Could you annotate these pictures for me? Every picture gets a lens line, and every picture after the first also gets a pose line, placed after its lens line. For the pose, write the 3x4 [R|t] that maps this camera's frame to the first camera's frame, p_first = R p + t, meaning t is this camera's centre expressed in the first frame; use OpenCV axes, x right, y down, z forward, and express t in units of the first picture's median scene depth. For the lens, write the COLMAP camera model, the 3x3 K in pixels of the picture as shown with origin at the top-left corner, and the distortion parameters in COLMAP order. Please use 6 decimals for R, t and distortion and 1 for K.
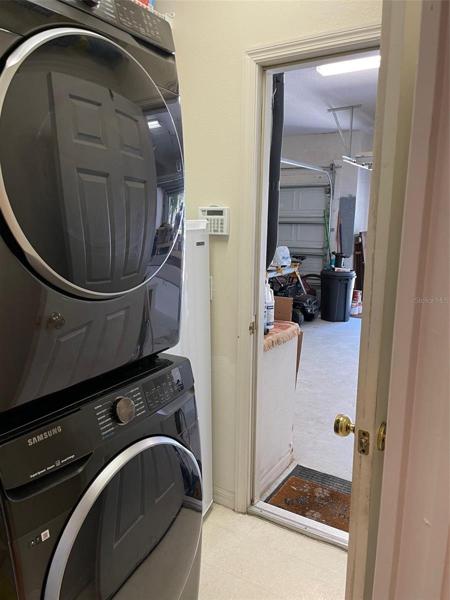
lens RADIAL K [[455.6, 0, 226.7], [0, 455.6, 302.2], [0, 0, 1]] dist [0.076794, -0.100297]
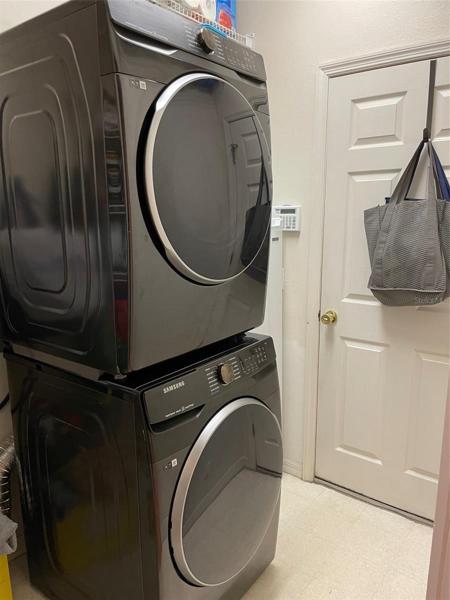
lens RADIAL K [[455.6, 0, 223.4], [0, 455.6, 298.6], [0, 0, 1]] dist [0.076794, -0.100297]
pose [[0.993133, 0.009953, -0.116567, -0.081945], [-0.009431, 0.999943, 0.005025, 0.022983], [0.116610, -0.003892, 0.993170, -0.216076]]
